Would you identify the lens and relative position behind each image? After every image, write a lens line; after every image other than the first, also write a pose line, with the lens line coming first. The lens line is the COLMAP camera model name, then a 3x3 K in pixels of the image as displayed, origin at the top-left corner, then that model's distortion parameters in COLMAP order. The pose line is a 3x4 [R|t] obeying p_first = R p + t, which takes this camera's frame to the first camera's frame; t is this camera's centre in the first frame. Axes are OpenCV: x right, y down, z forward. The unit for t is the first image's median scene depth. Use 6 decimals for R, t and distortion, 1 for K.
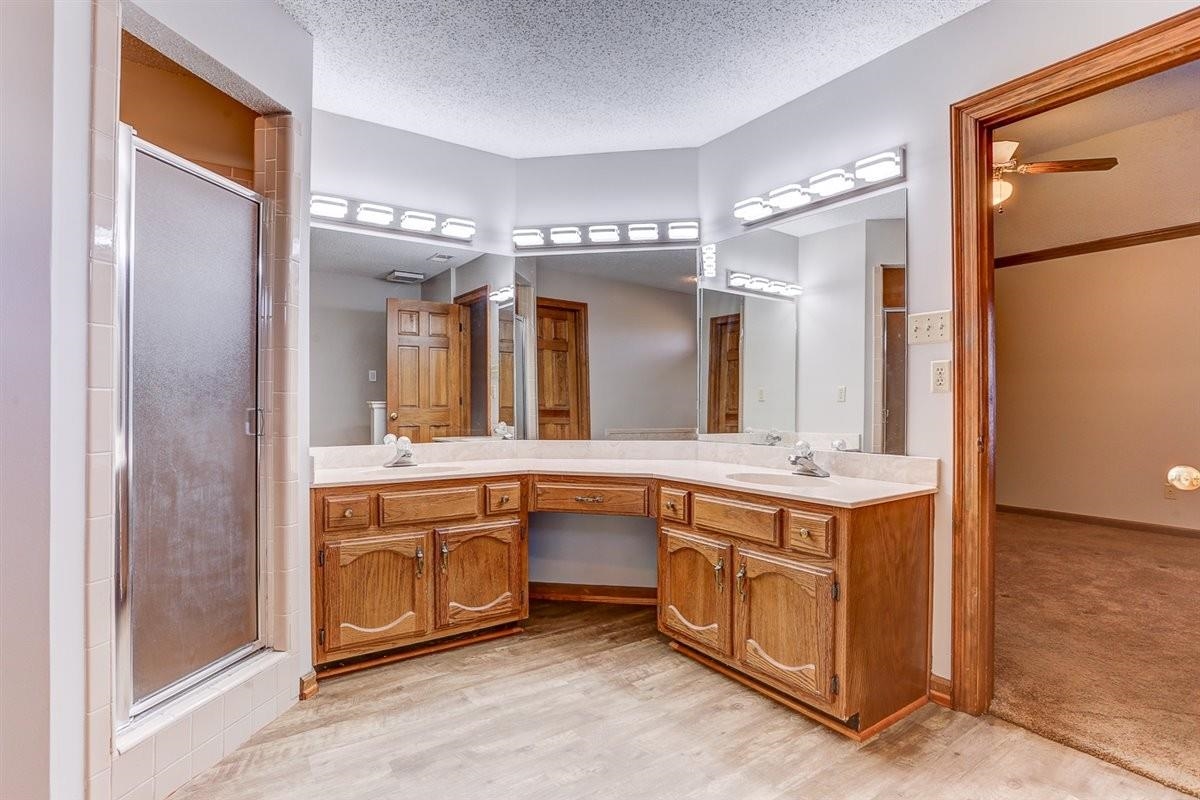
lens RADIAL K [[580.3, 0, 587.8], [0, 580.3, 413.5], [0, 0, 1]] dist [-0.057856, 0.032443]
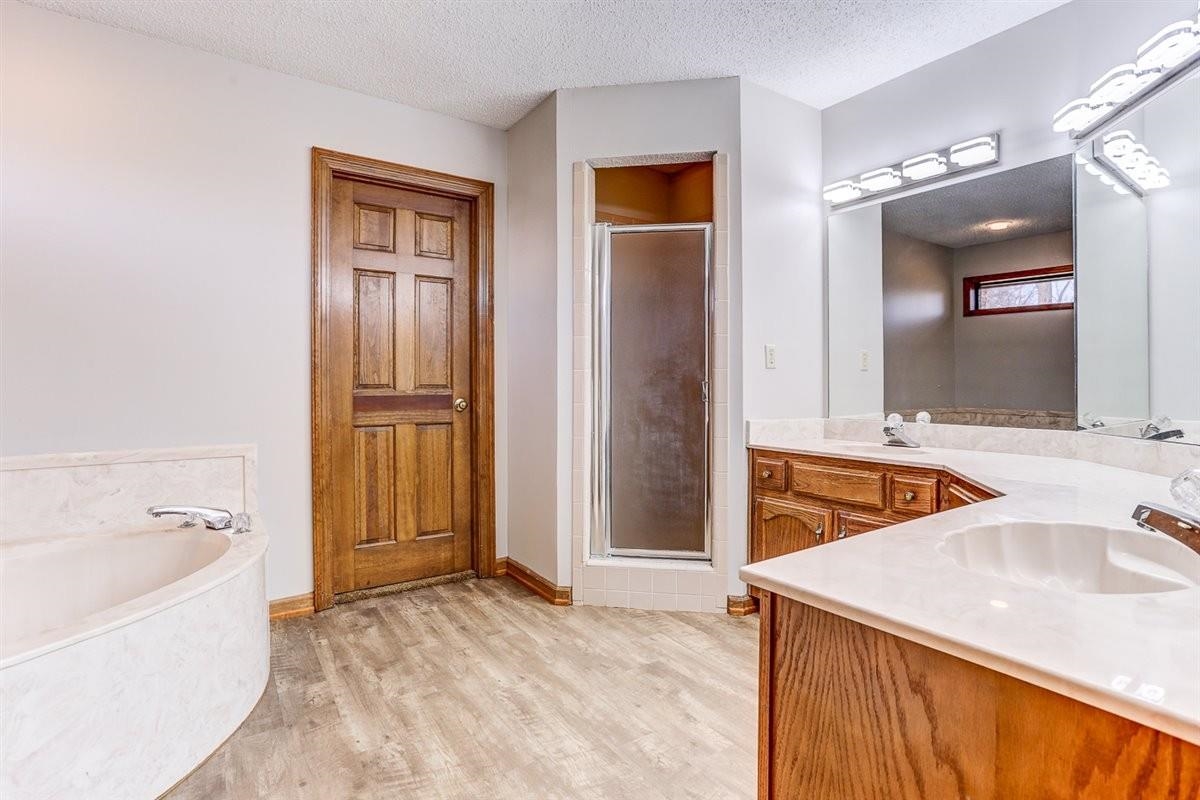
lens RADIAL K [[588.9, 0, 618.1], [0, 588.9, 383.9], [0, 0, 1]] dist [-0.058836, 0.030163]
pose [[0.028984, -0.001273, -0.999579, 0.736598], [-0.013614, 0.999906, -0.001668, 0.001856], [0.999487, 0.013657, 0.028964, 0.679503]]
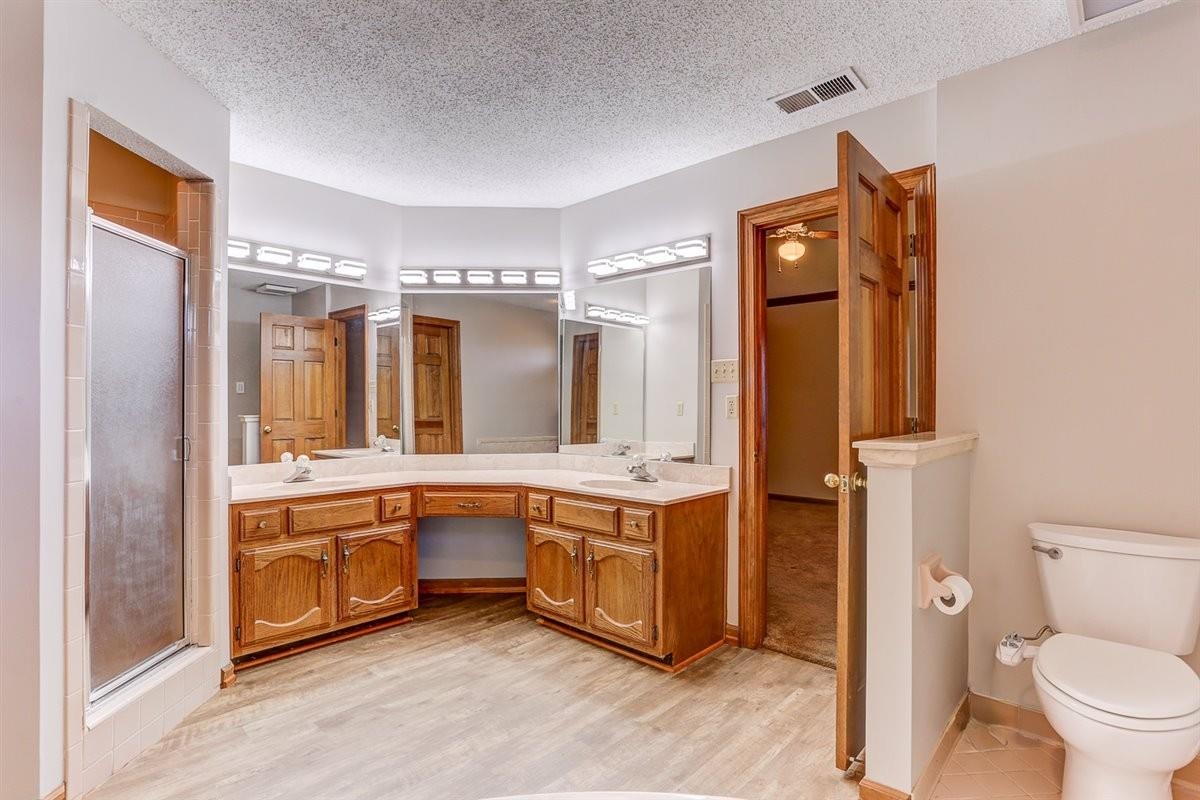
lens RADIAL K [[587.0, 0, 589.1], [0, 587.0, 400.6], [0, 0, 1]] dist [-0.058369, 0.033244]
pose [[0.973970, 0.001599, 0.226670, -0.038249], [0.003899, 0.999709, -0.023805, -0.048011], [-0.226642, 0.024069, 0.973681, -0.299158]]
